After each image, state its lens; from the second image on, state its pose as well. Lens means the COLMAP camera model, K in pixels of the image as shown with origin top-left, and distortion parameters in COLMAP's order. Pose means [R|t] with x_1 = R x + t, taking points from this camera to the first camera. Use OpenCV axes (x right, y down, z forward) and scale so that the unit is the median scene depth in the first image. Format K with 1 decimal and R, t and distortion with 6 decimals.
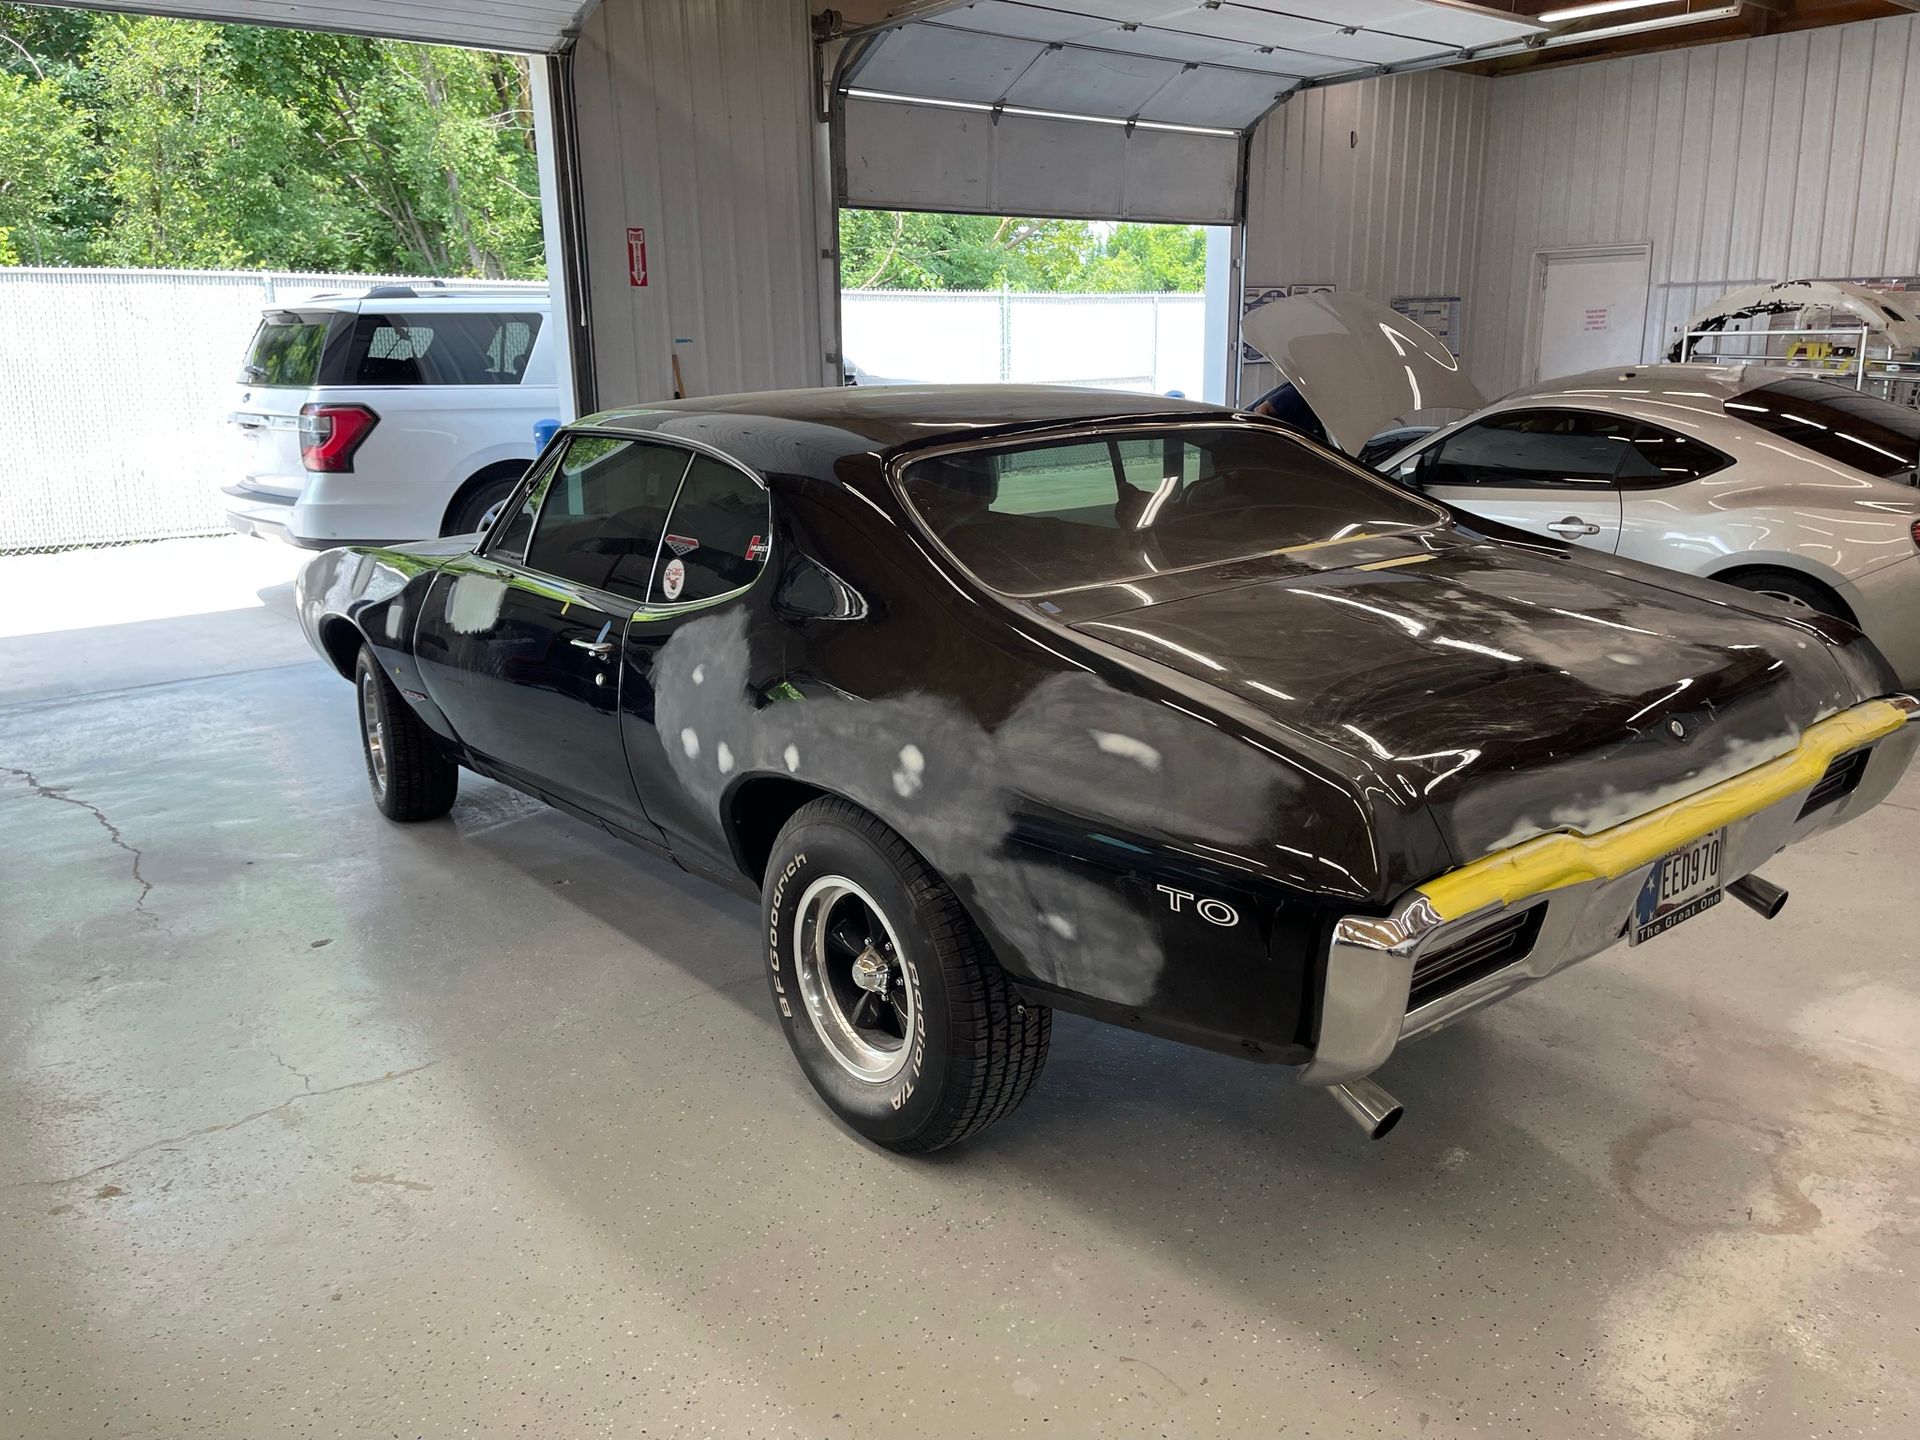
lens RADIAL K [[1502.6, 0, 947.8], [0, 1502.6, 708.2], [0, 0, 1]] dist [0.013390, -0.061669]
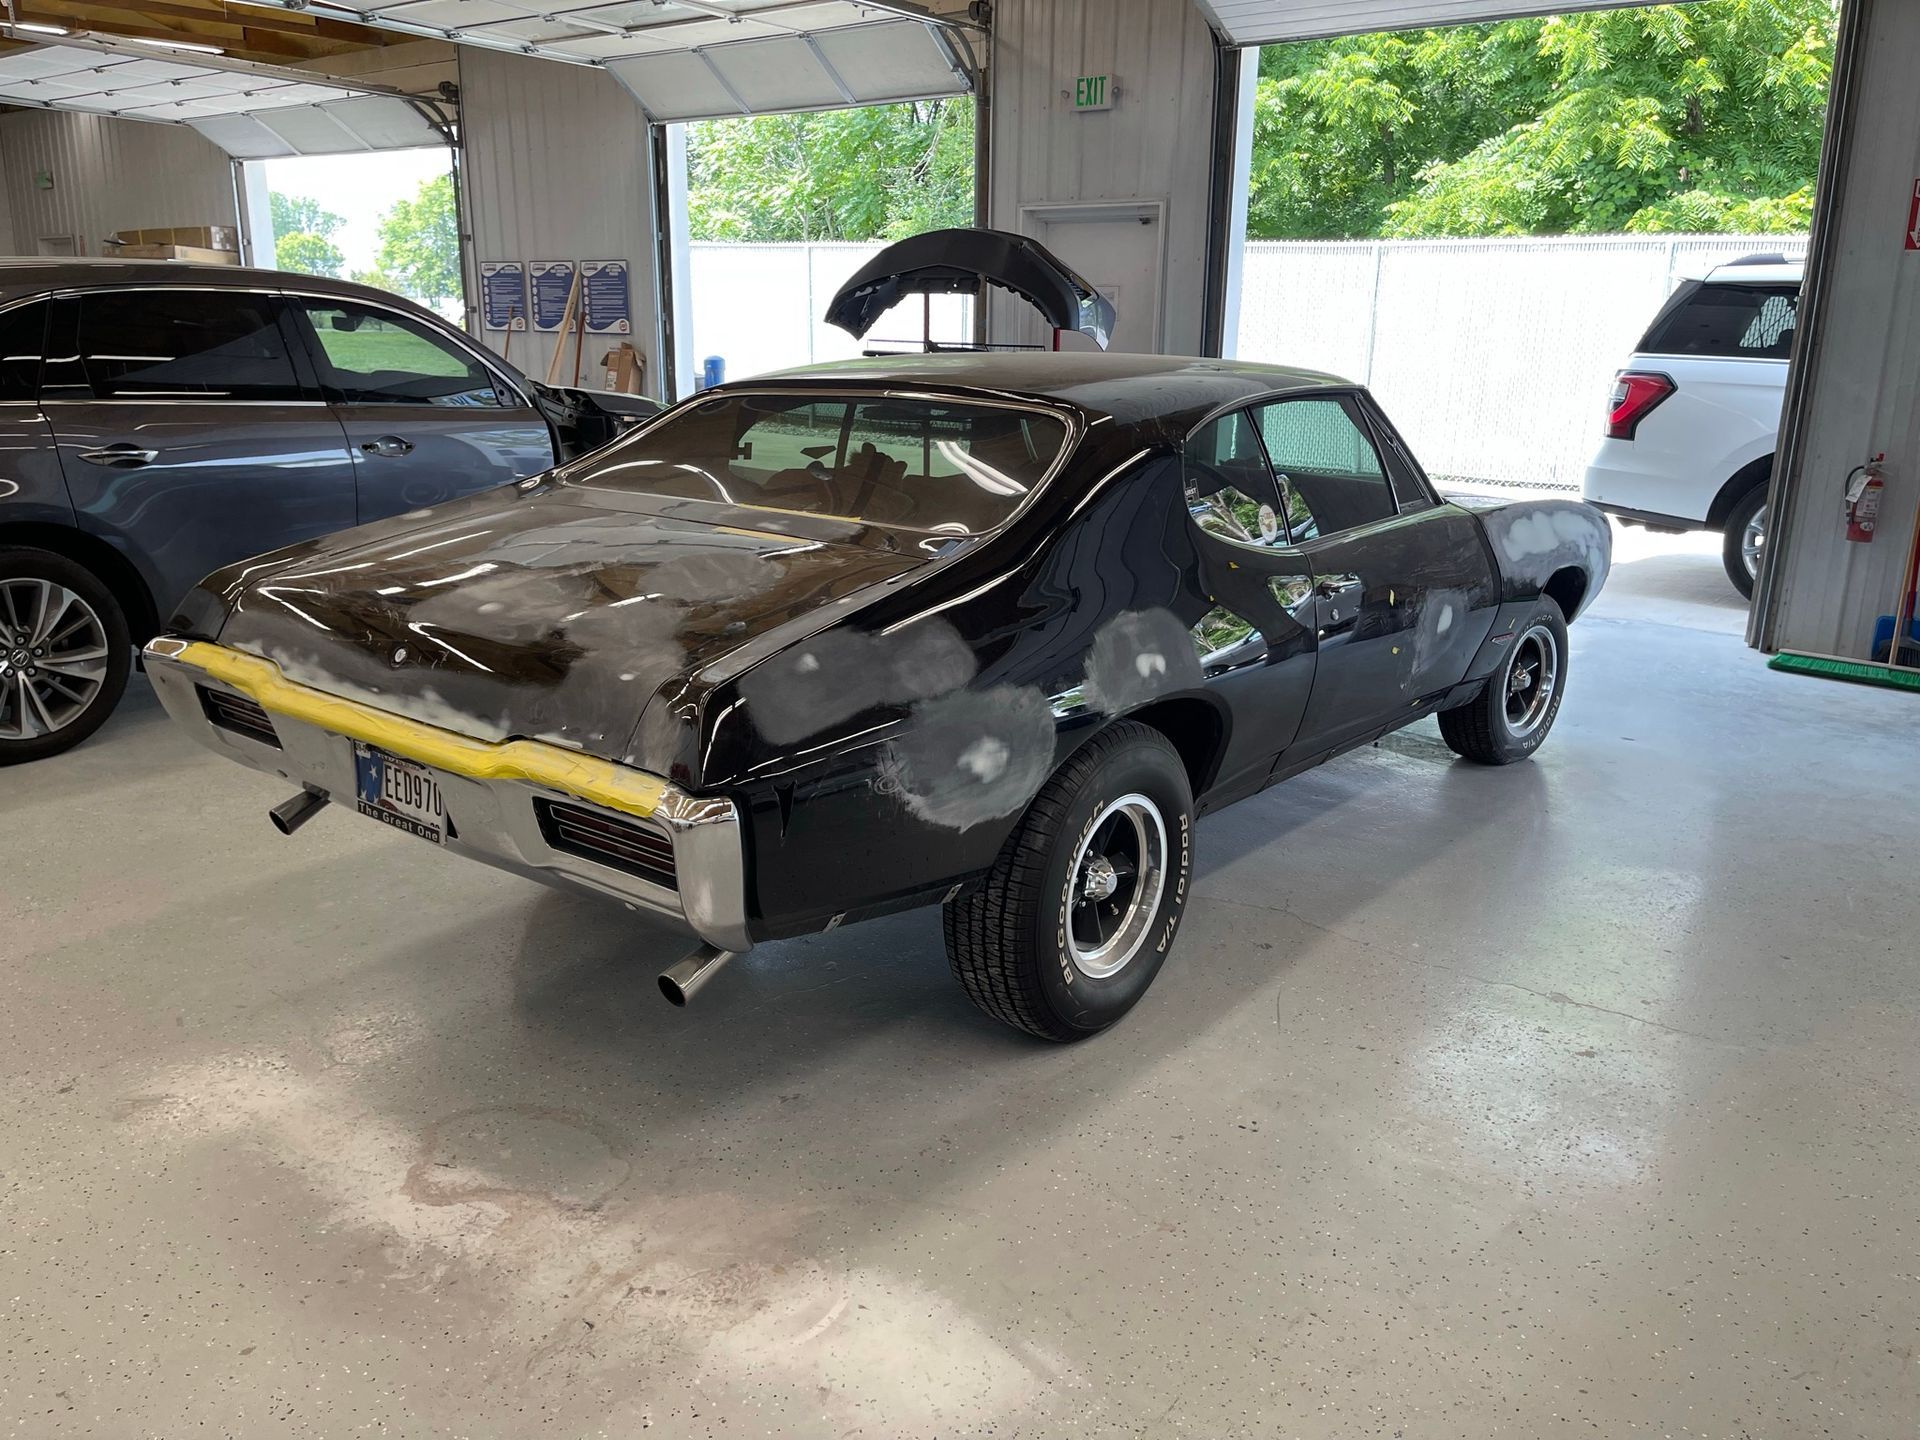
lens RADIAL K [[1502.6, 0, 953.1], [0, 1502.6, 729.8], [0, 0, 1]] dist [0.013390, -0.061669]
pose [[0.200992, 0.281605, -0.938244, 1.487611], [-0.248097, 0.941196, 0.229343, -0.267765], [0.947655, 0.186679, 0.259038, 1.003400]]
